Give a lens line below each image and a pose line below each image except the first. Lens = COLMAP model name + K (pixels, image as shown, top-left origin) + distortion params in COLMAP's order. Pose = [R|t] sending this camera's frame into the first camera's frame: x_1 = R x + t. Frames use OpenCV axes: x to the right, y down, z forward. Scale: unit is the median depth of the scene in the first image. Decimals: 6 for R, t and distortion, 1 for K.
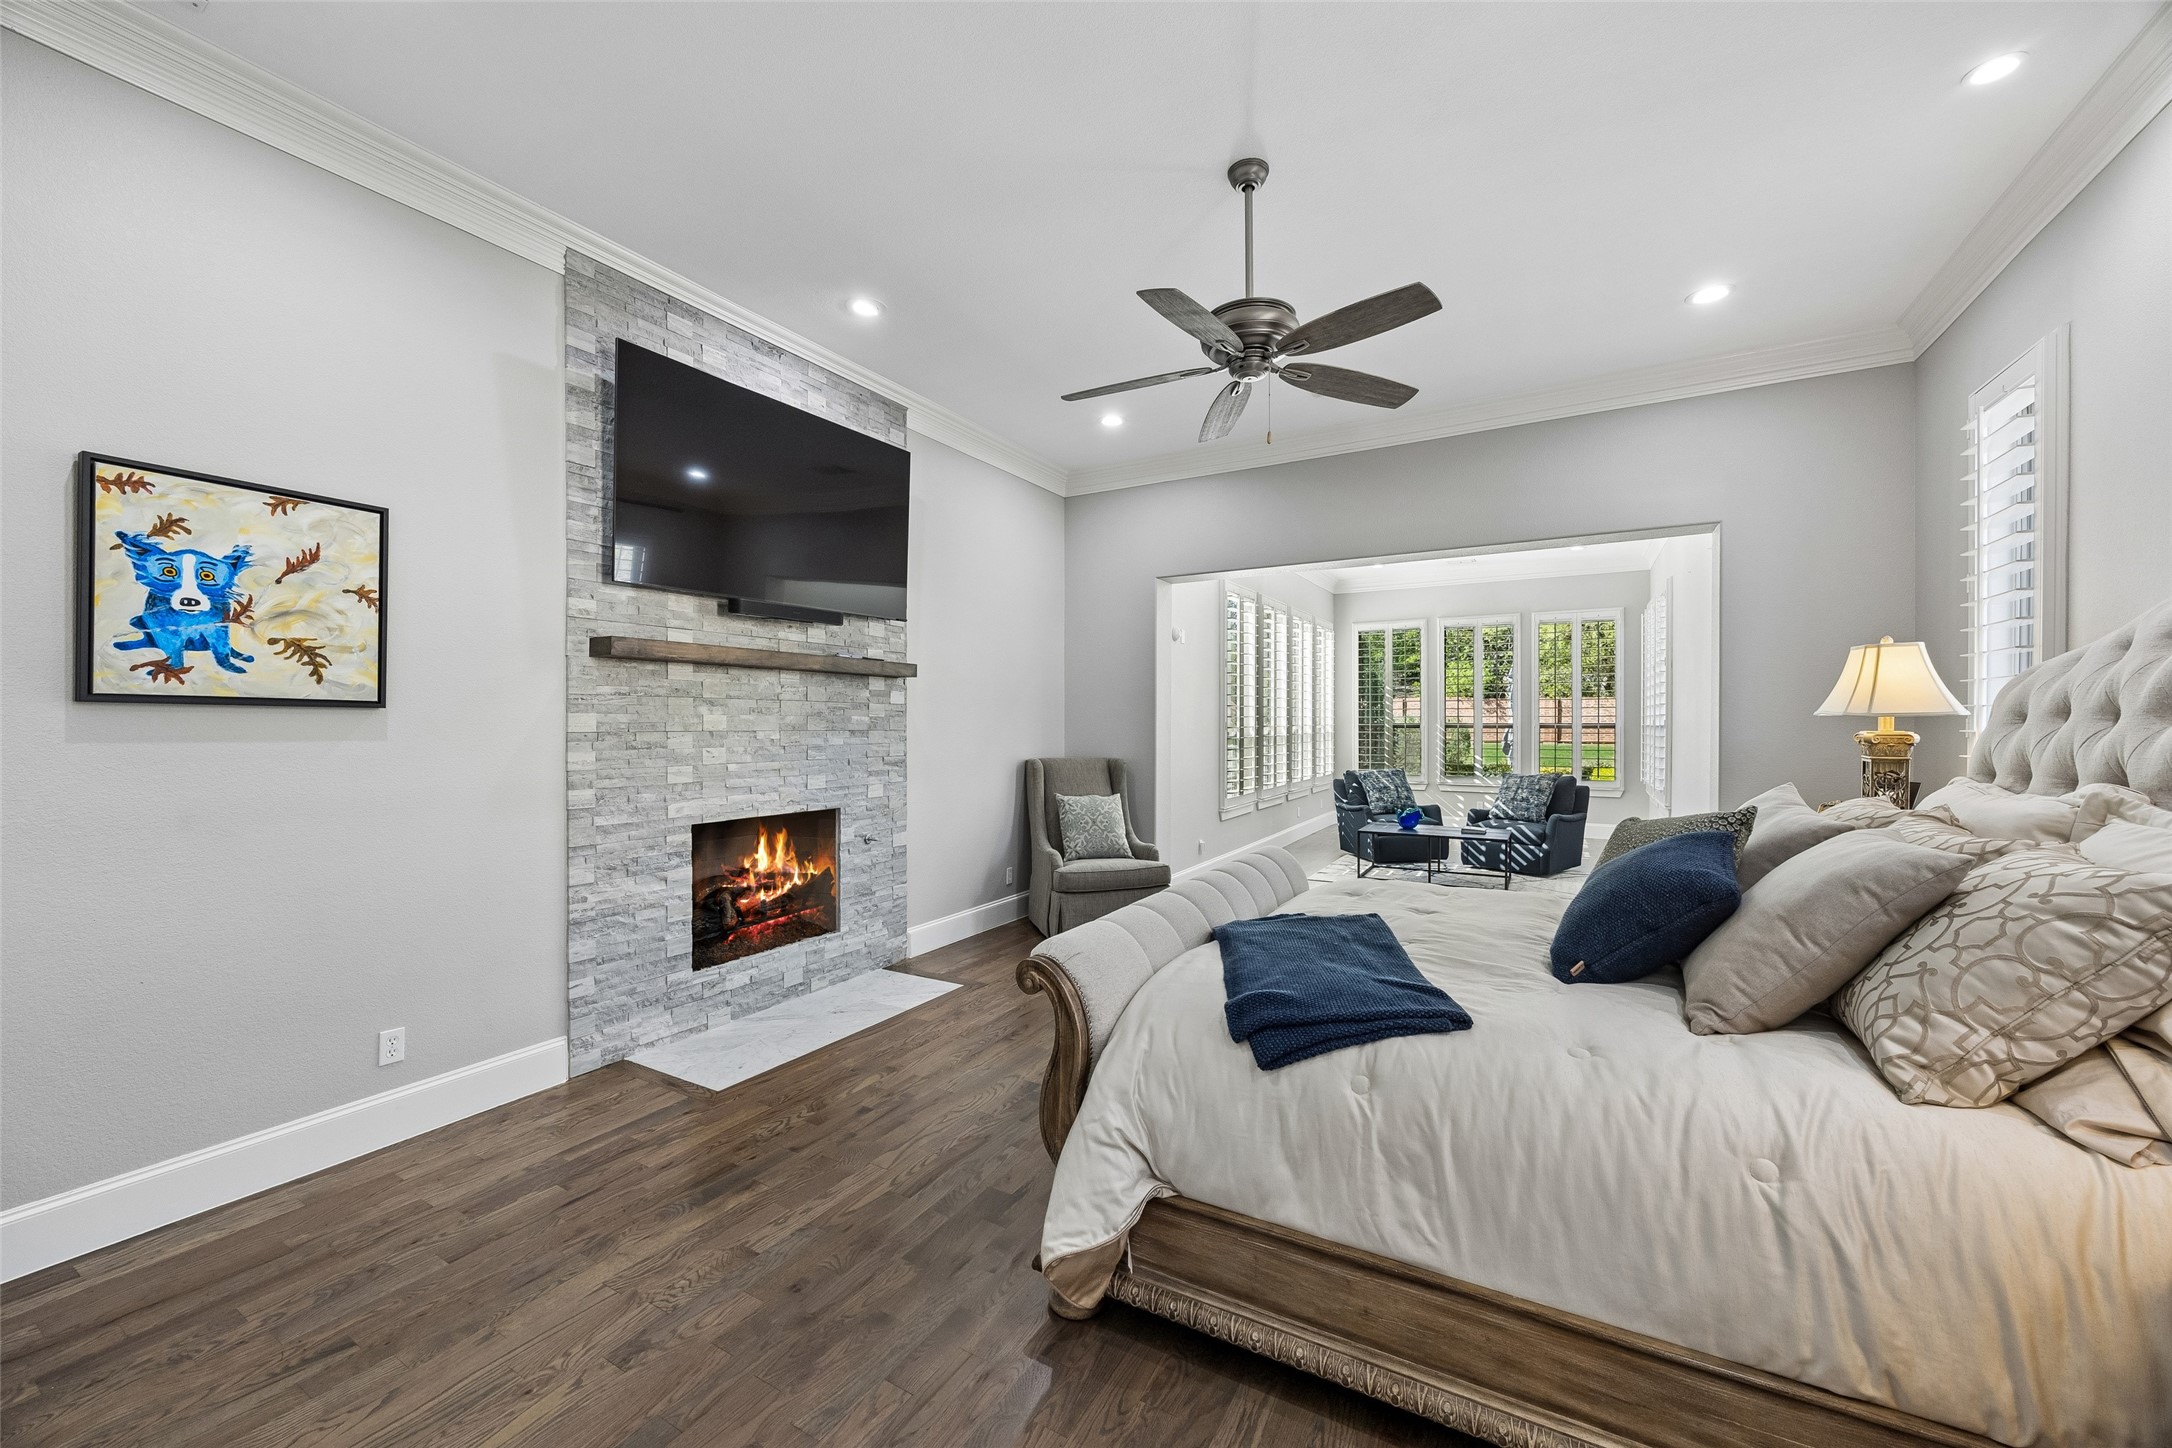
lens RADIAL K [[825.1, 0, 1077.6], [0, 825.1, 721.1], [0, 0, 1]] dist [-0.001055, -0.000042]
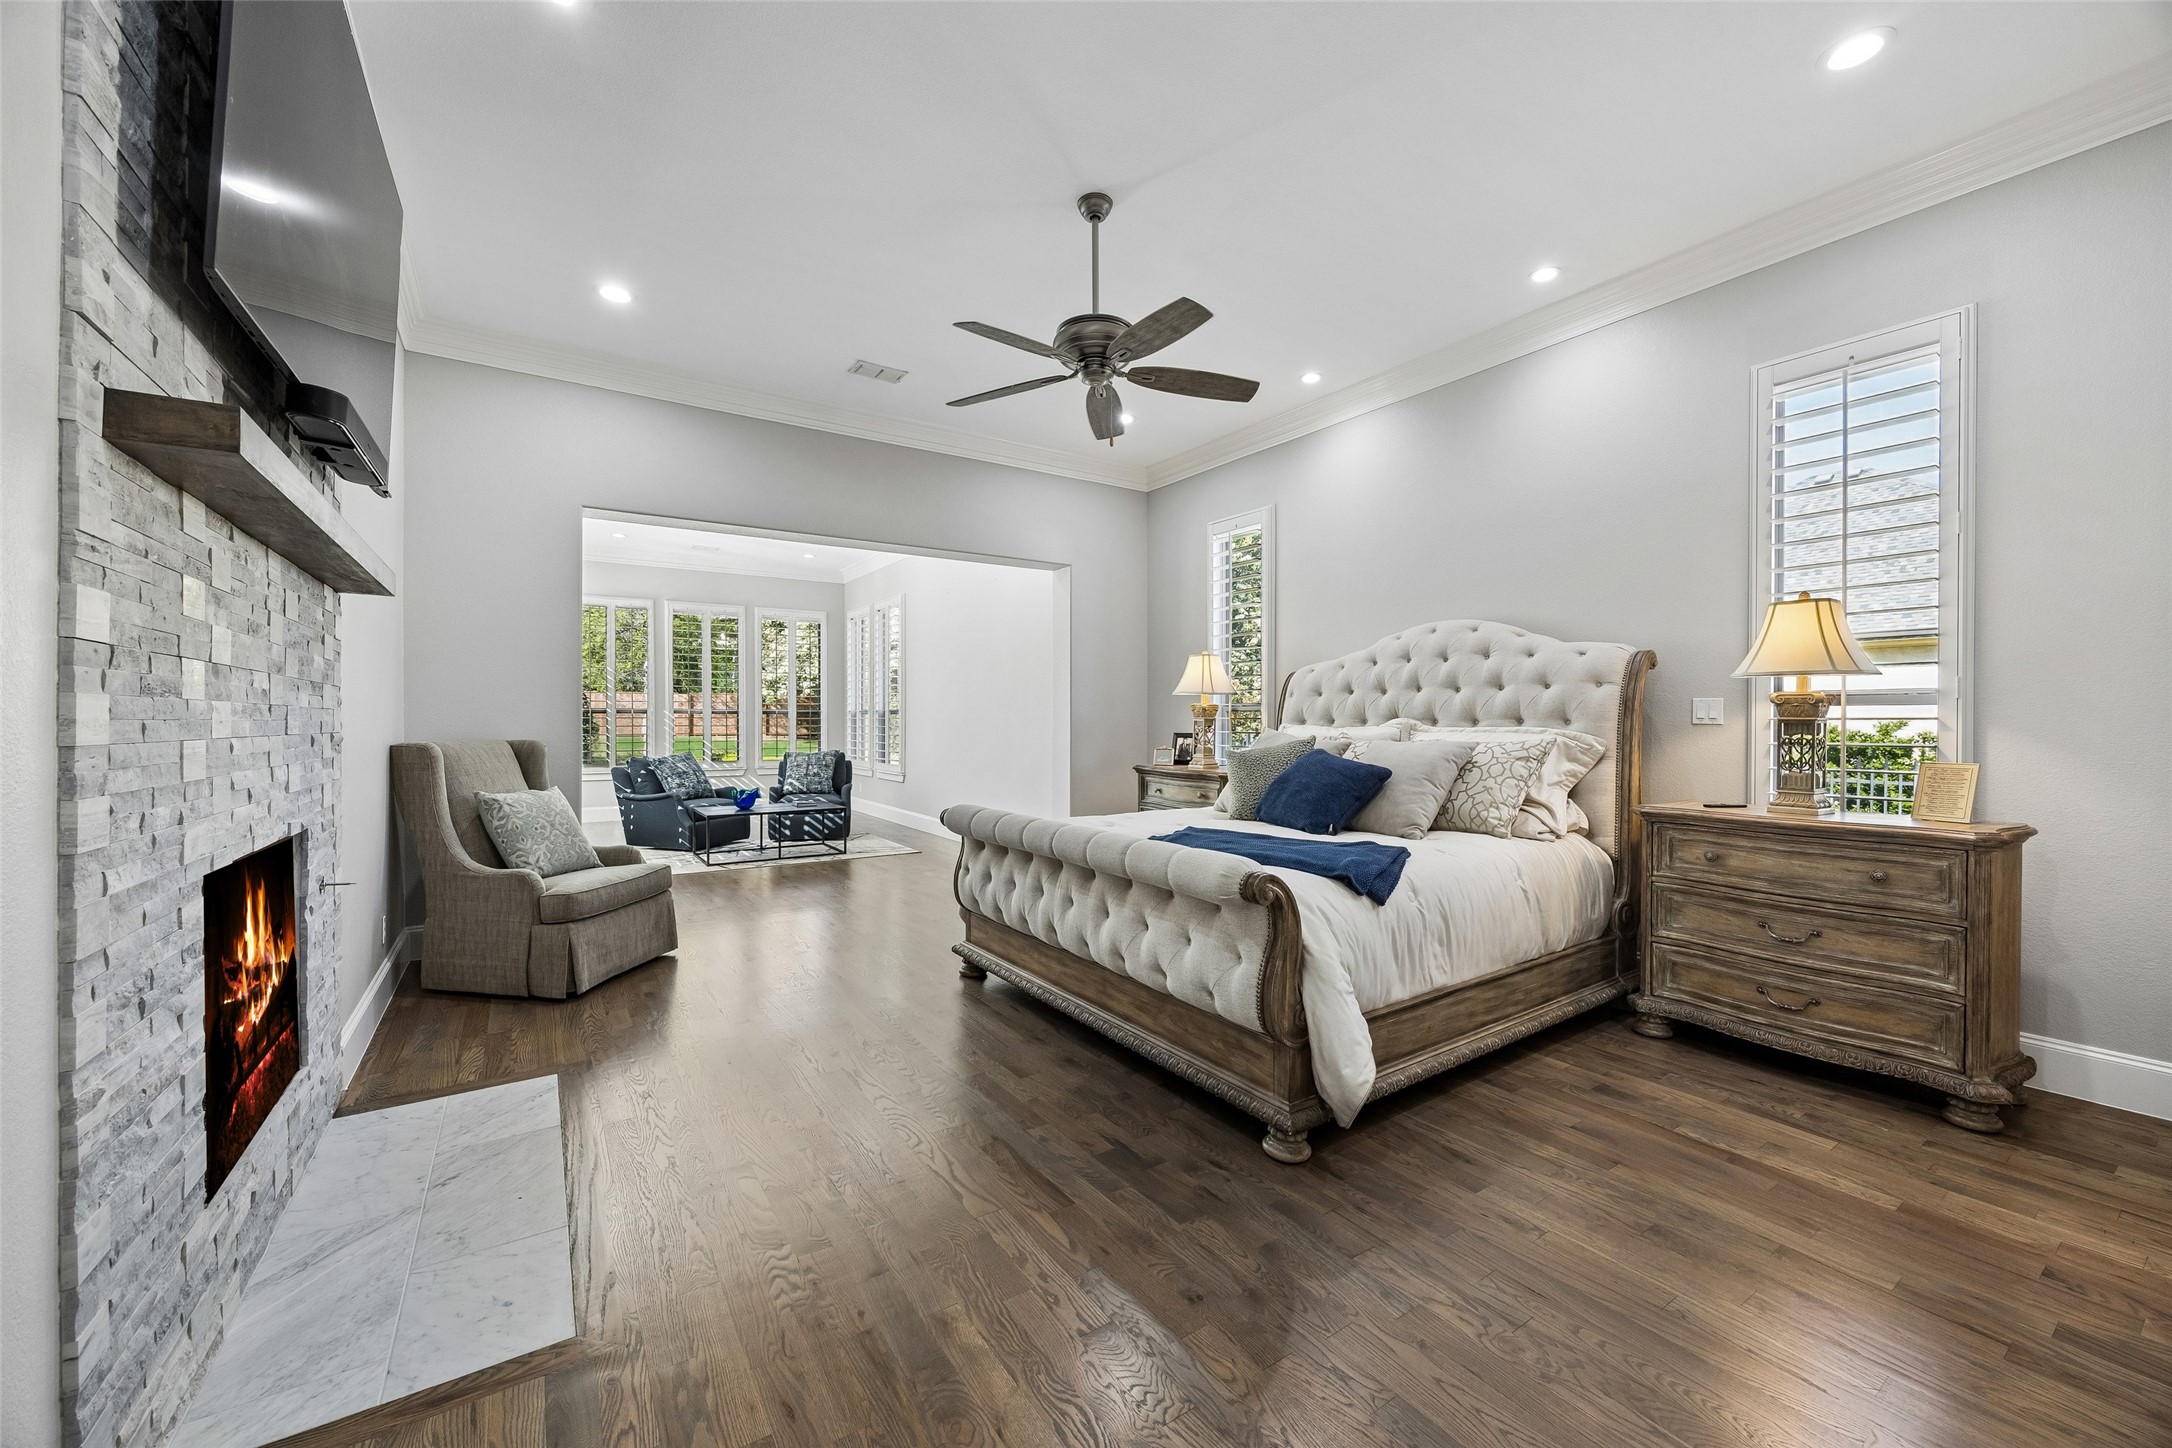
lens RADIAL K [[825.1, 0, 1077.6], [0, 825.1, 721.1], [0, 0, 1]] dist [-0.001055, -0.000042]
pose [[0.441297, 0.000381, 0.897361, -0.399495], [-0.003062, 0.999995, 0.001081, 0.026199], [-0.897356, -0.003224, 0.441296, 0.247028]]
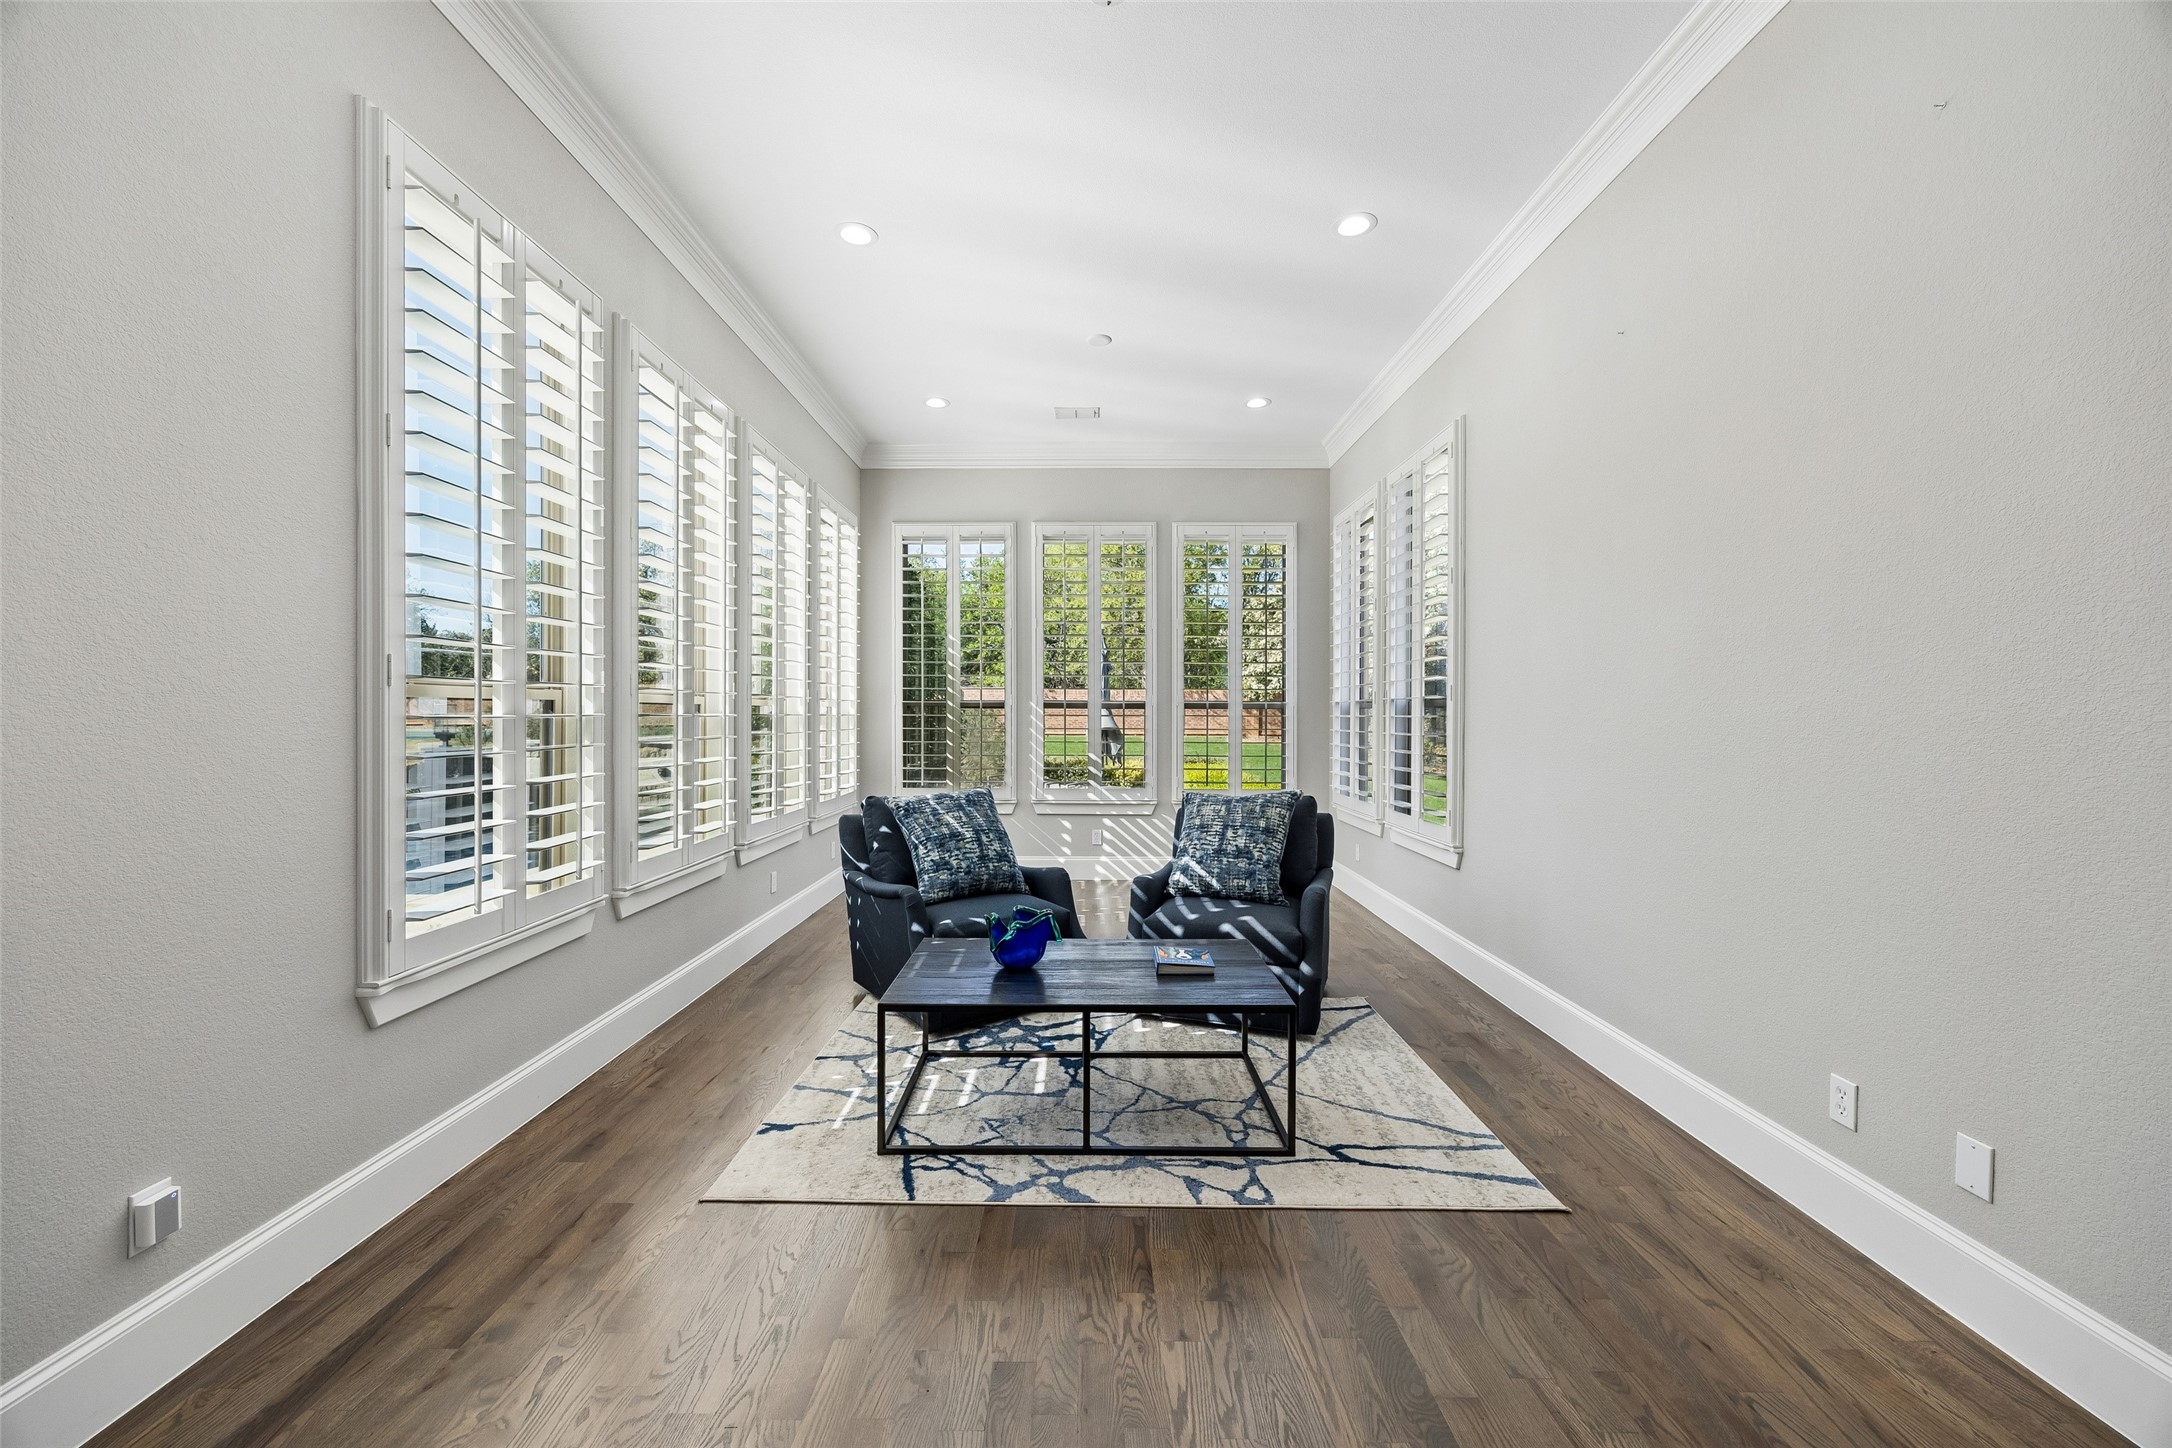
lens RADIAL K [[825.1, 0, 1077.6], [0, 825.1, 721.1], [0, 0, 1]] dist [-0.001055, -0.000042]
pose [[0.866888, 0.000601, 0.498503, 0.305830], [-0.004012, 0.999975, 0.005772, 0.025149], [-0.498487, -0.007004, 0.866869, 0.848257]]
